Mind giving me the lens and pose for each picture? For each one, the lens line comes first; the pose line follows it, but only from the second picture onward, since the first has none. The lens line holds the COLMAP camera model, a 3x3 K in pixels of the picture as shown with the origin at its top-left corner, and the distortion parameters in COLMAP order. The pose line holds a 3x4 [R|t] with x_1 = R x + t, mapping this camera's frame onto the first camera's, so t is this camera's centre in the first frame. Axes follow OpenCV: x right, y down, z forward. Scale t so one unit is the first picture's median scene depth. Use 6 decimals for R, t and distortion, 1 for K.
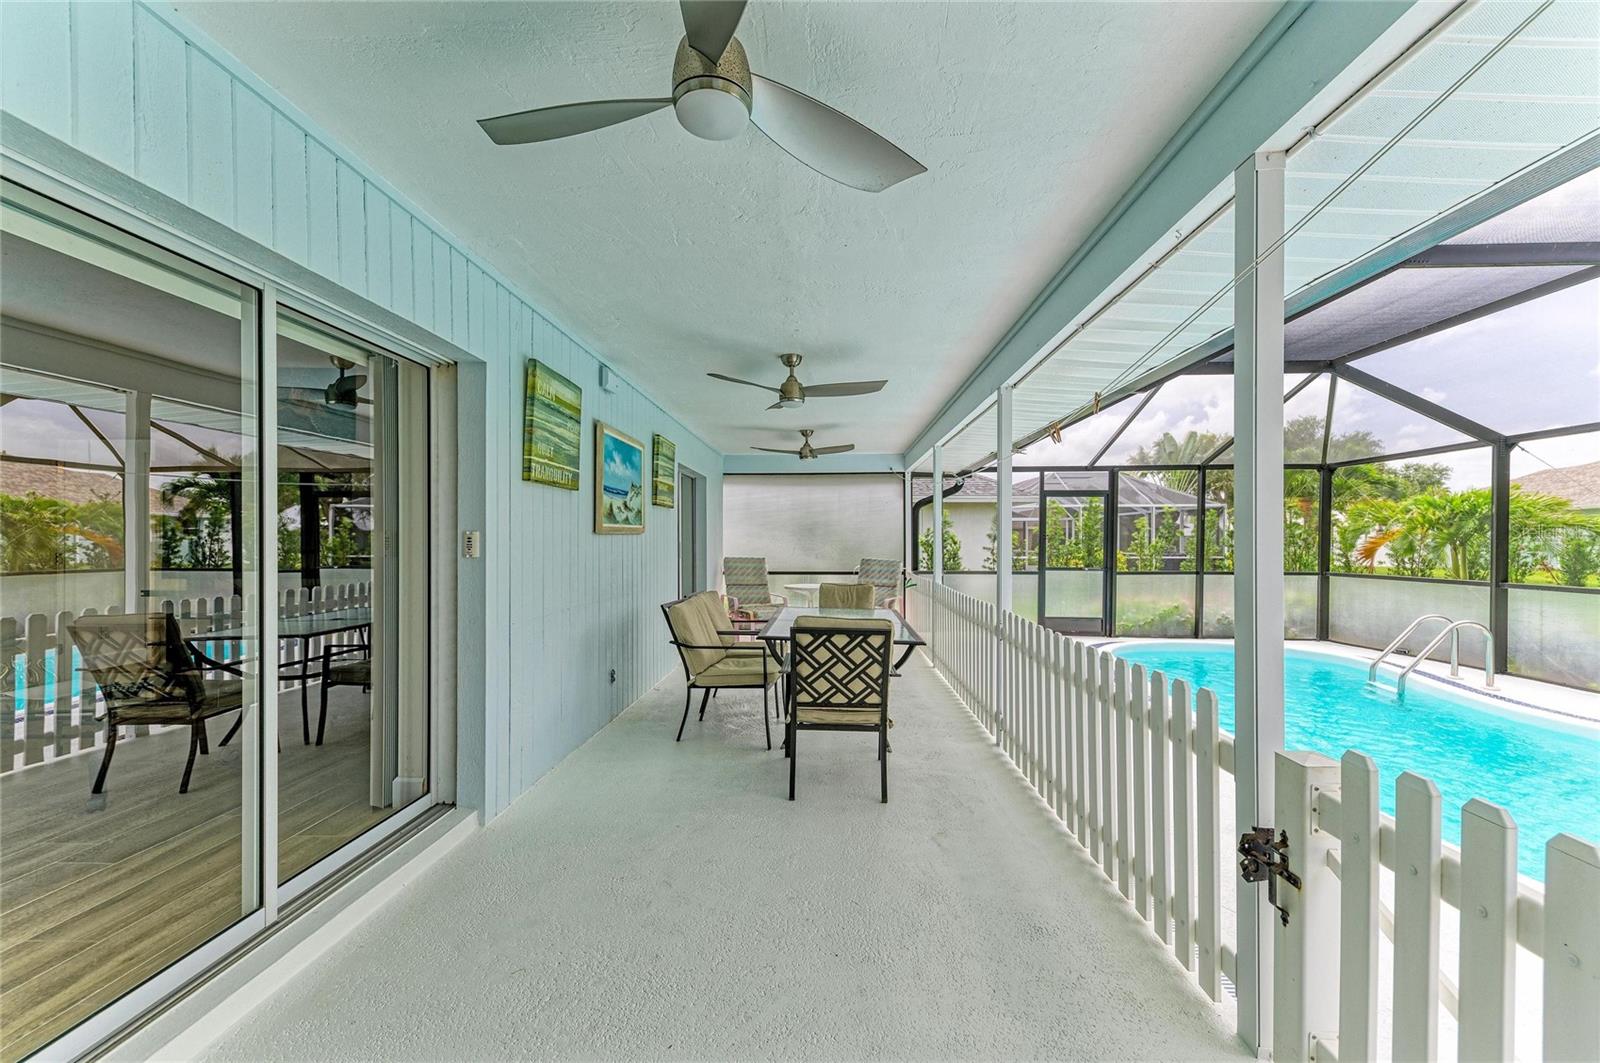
lens RADIAL K [[628.0, 0, 810.1], [0, 628.0, 544.3], [0, 0, 1]] dist [0.016718, -0.003090]
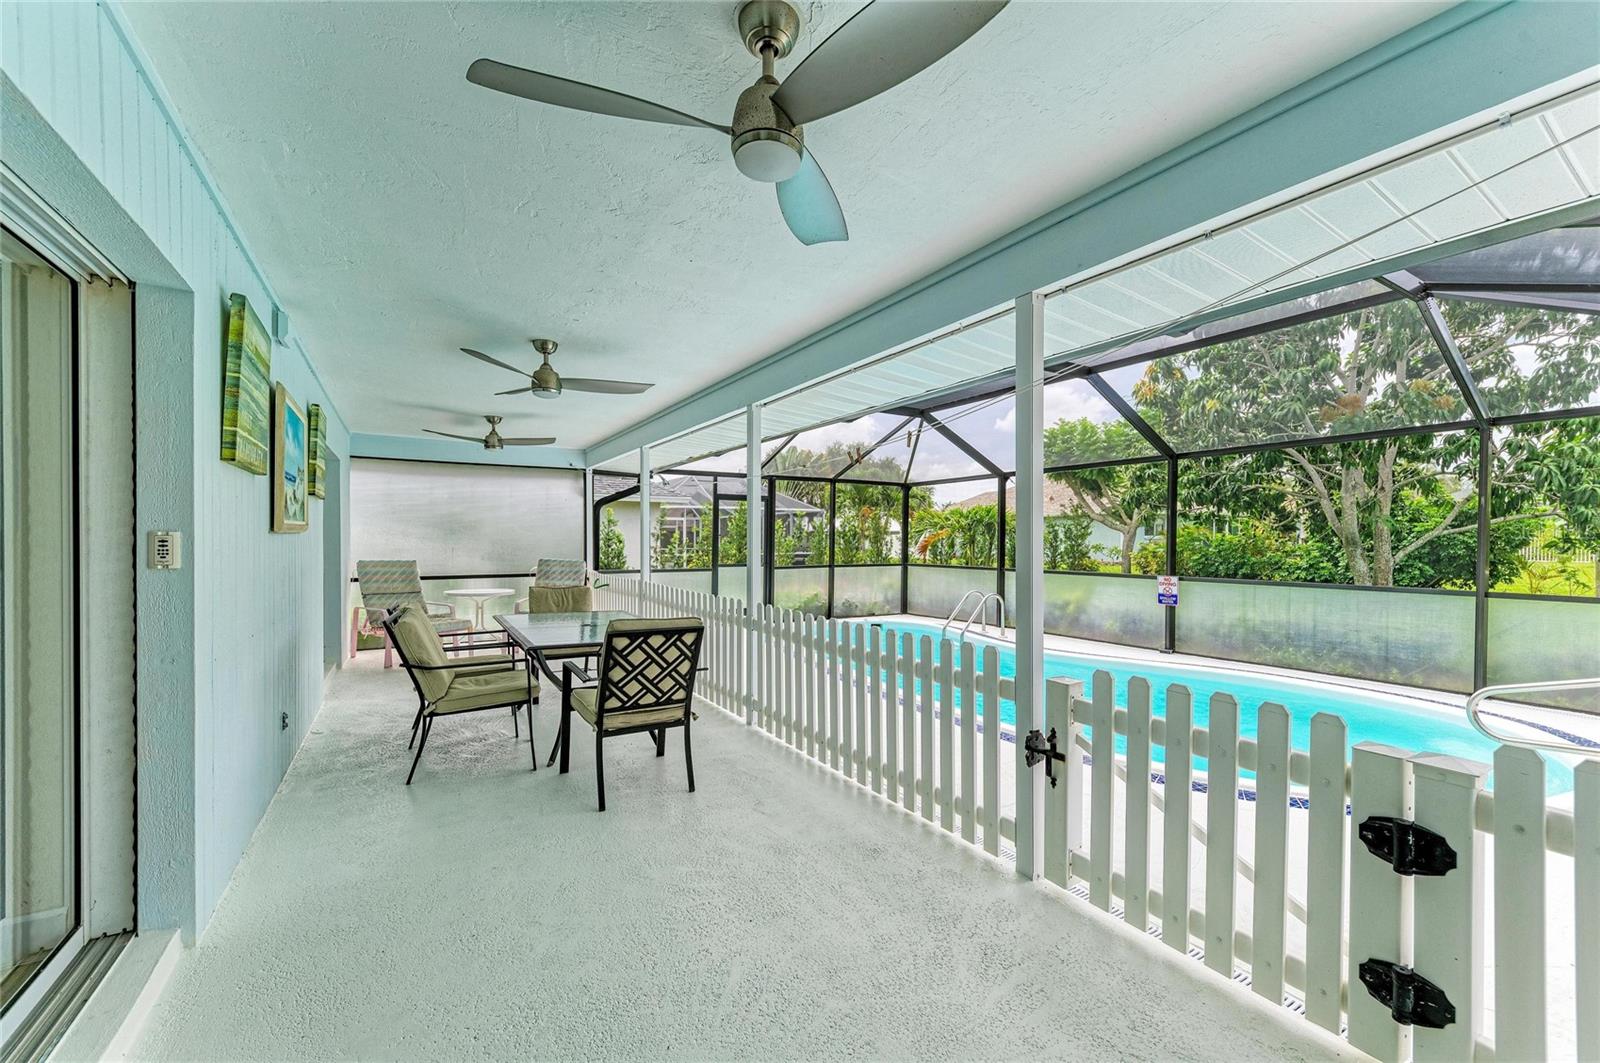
lens RADIAL K [[628.0, 0, 808.4], [0, 628.0, 544.2], [0, 0, 1]] dist [0.016718, -0.003090]
pose [[0.828996, -0.003781, 0.559242, -0.253988], [0.001671, 0.999989, 0.004284, -0.006023], [-0.559253, -0.002617, 0.828993, 0.016055]]
